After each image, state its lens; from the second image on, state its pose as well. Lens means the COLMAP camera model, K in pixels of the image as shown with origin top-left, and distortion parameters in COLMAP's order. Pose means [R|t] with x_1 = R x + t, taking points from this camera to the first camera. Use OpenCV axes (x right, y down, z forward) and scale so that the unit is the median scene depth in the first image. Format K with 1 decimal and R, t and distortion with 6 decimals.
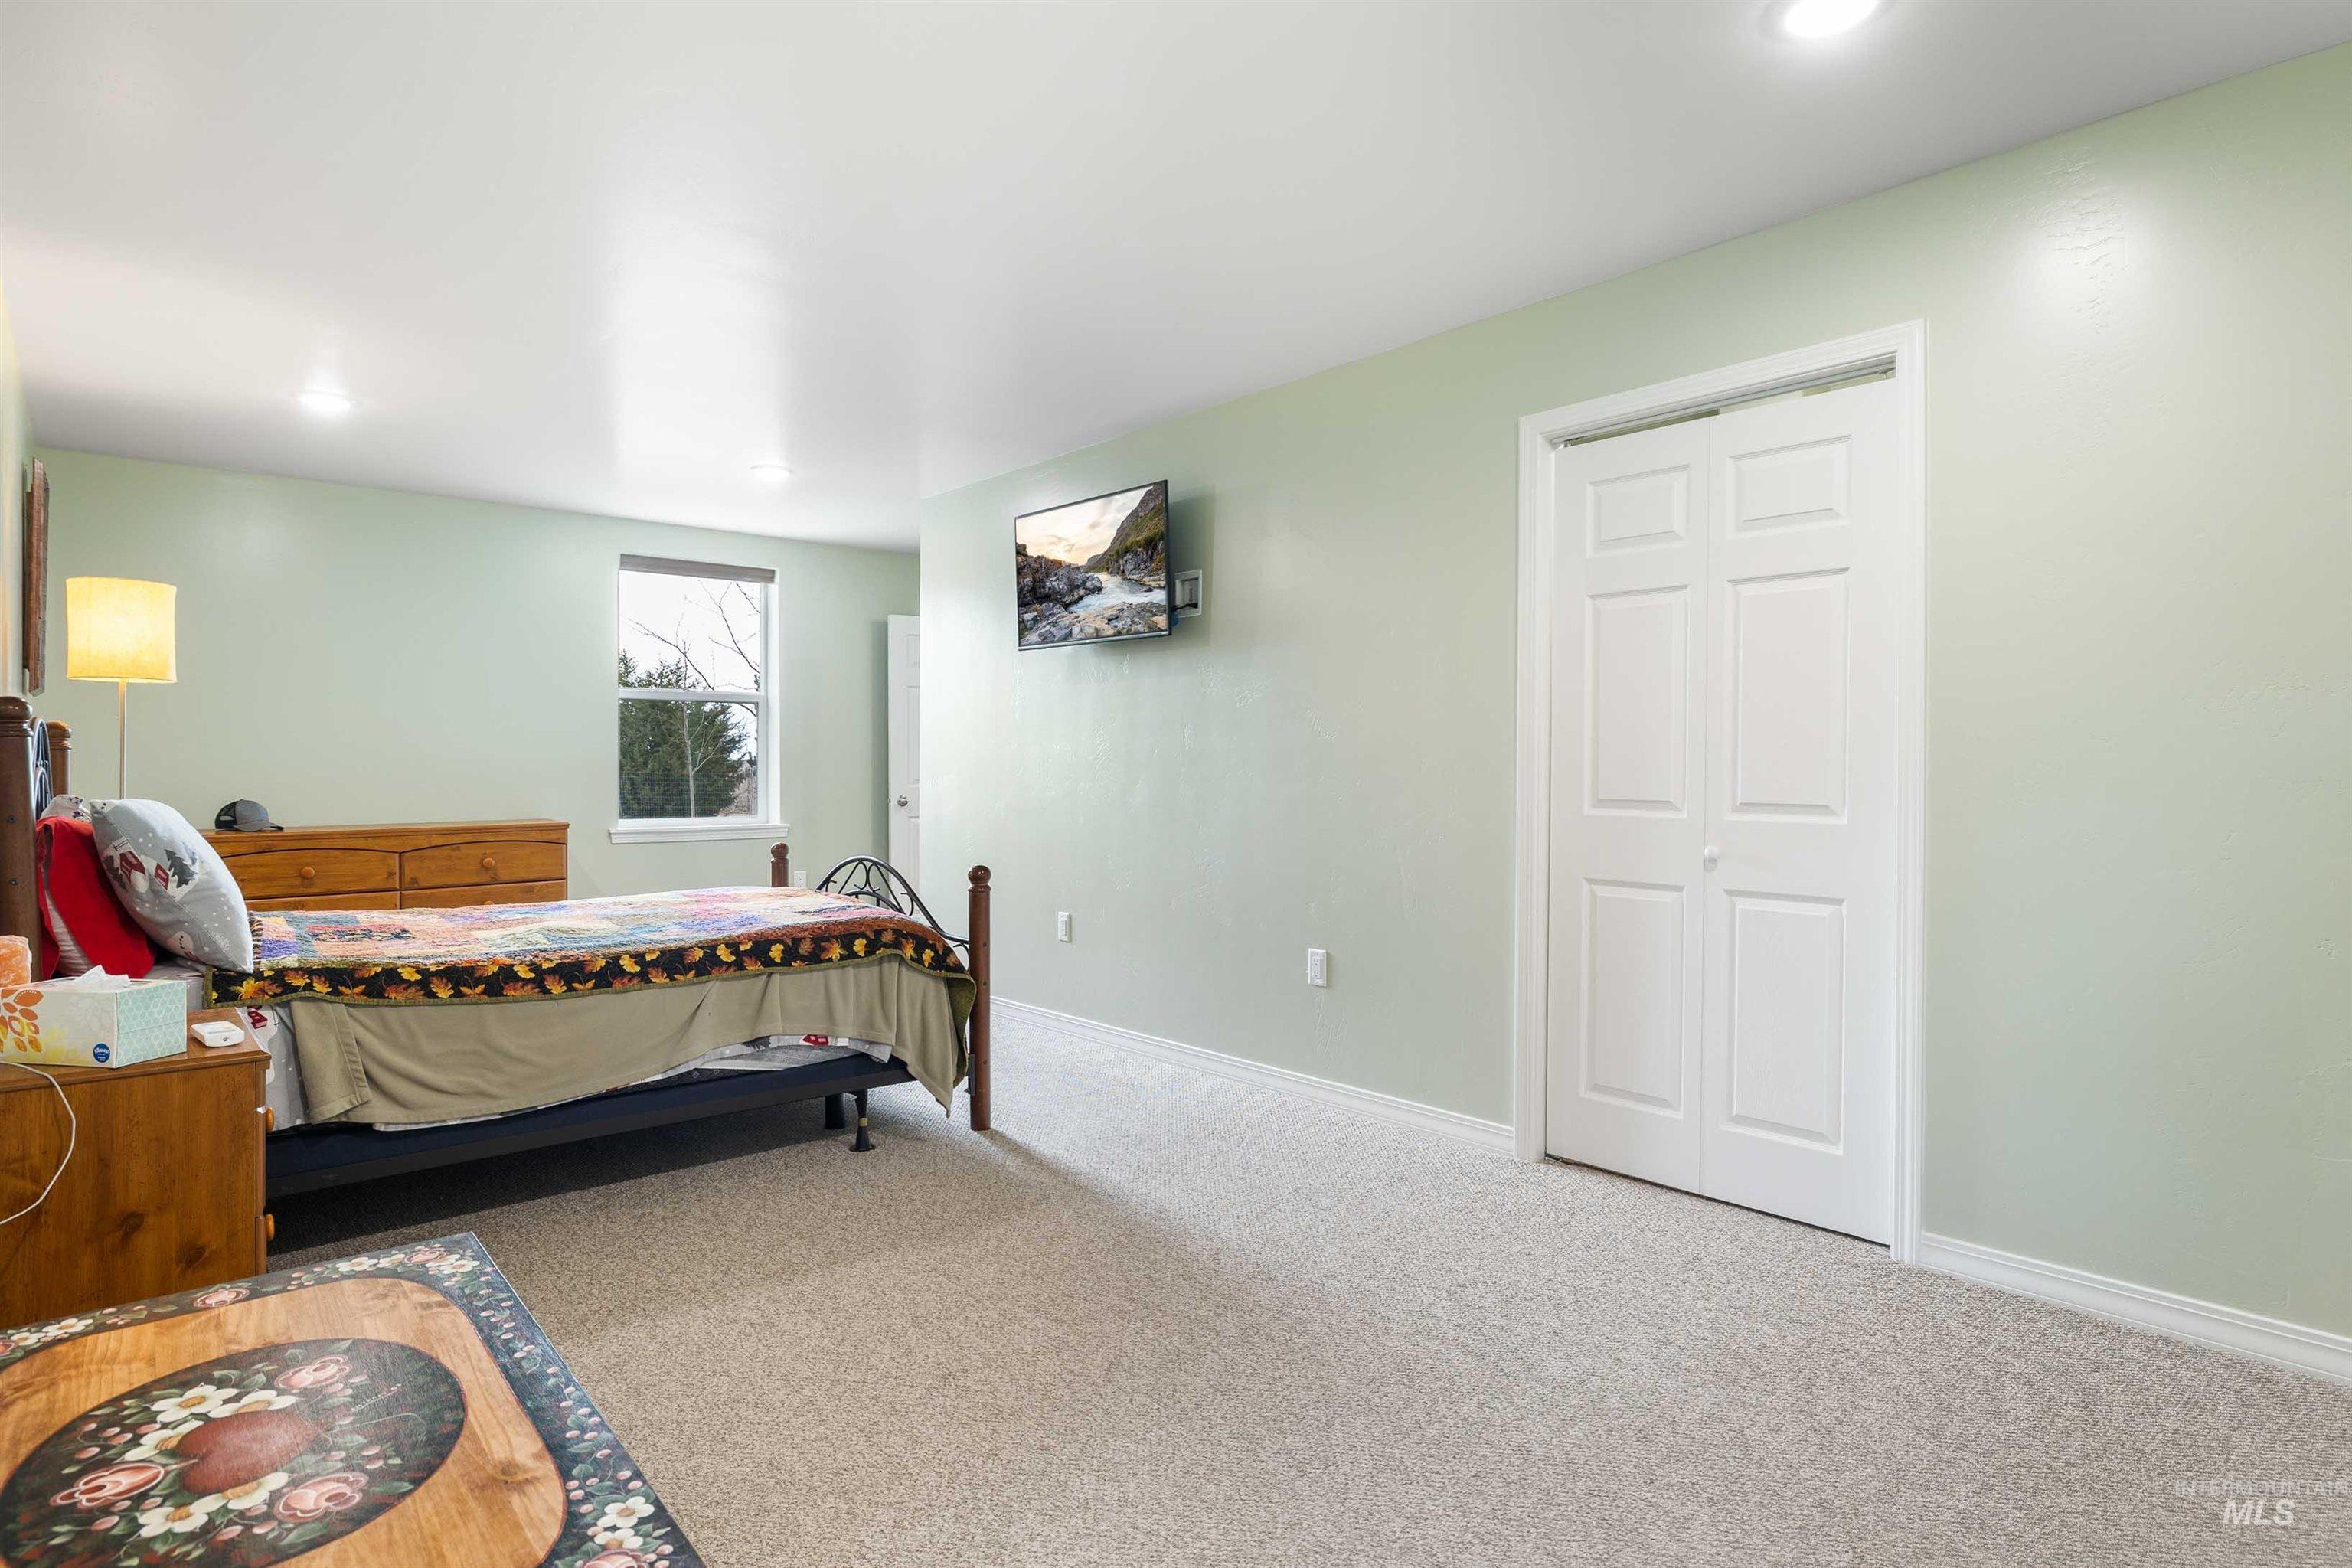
lens RADIAL K [[1267.3, 0, 1176.0], [0, 1267.3, 784.0], [0, 0, 1]] dist [0.001322, 0.000694]
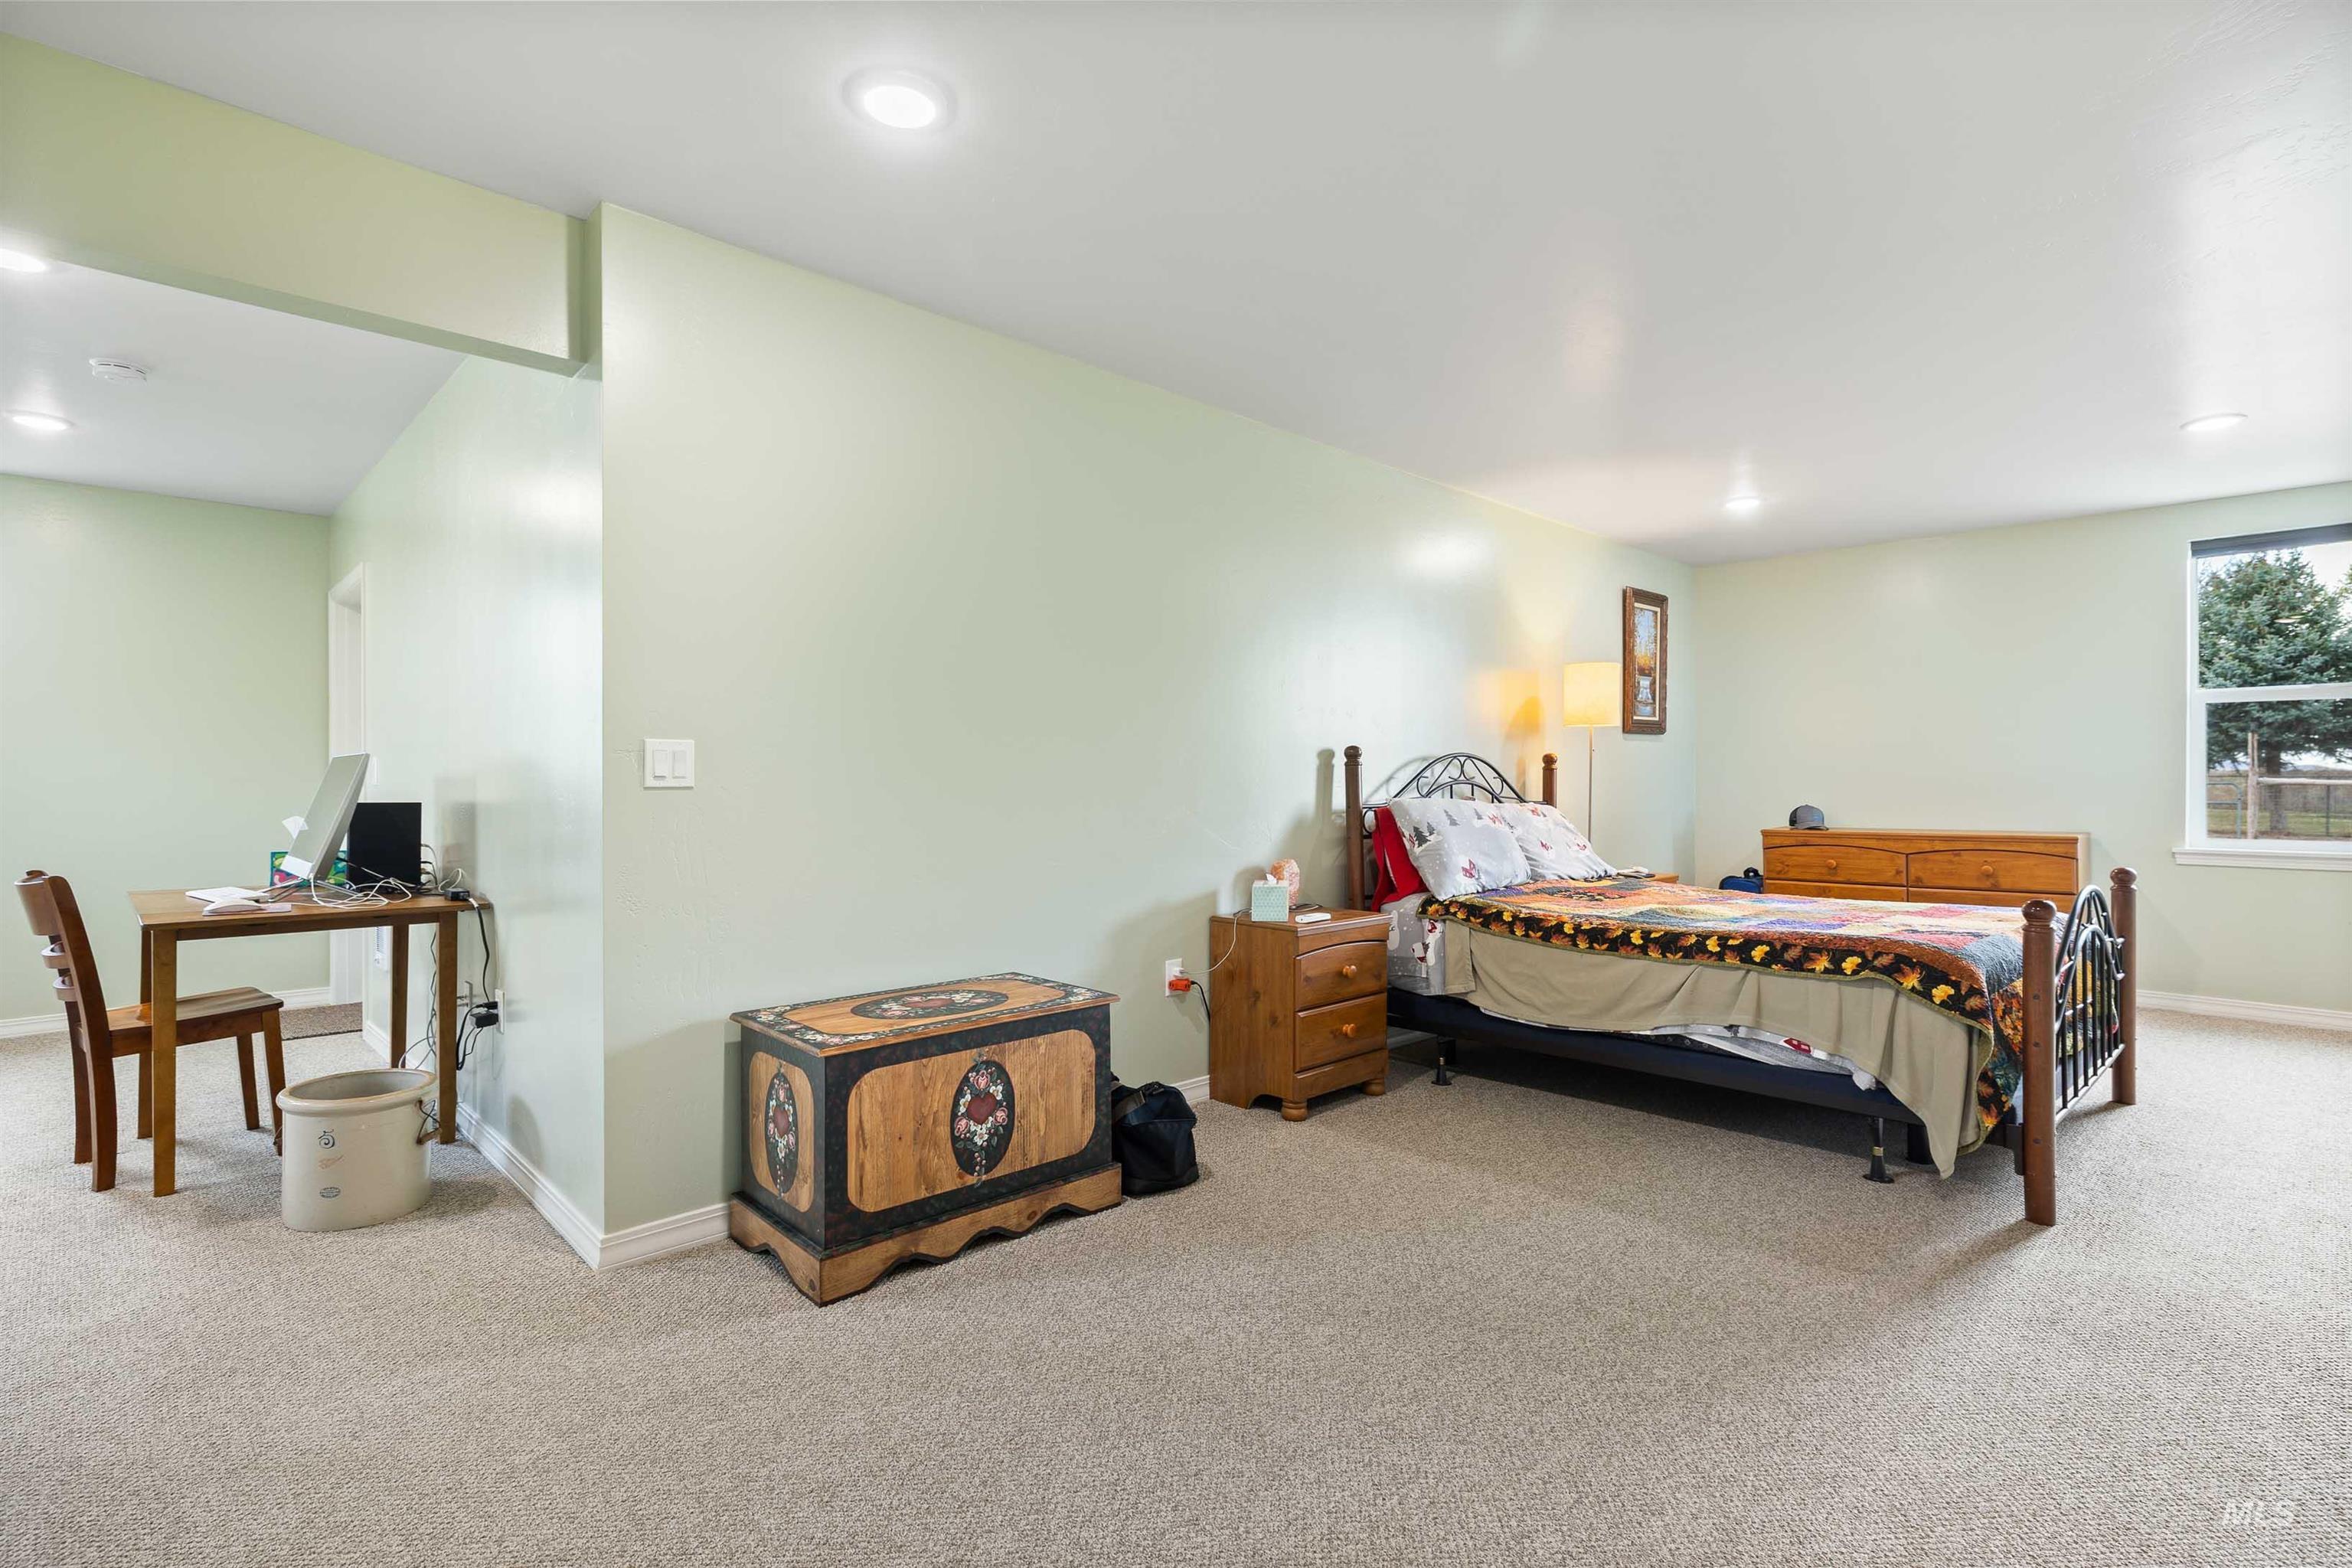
lens RADIAL K [[1152.7, 0, 1176.0], [0, 1152.7, 784.0], [0, 0, 1]] dist [-0.001094, 0.000328]
pose [[0.032370, 0.003311, -0.999470, 0.646585], [-0.012123, 0.999922, 0.002920, -0.007197], [0.999402, 0.012022, 0.032408, 0.469514]]
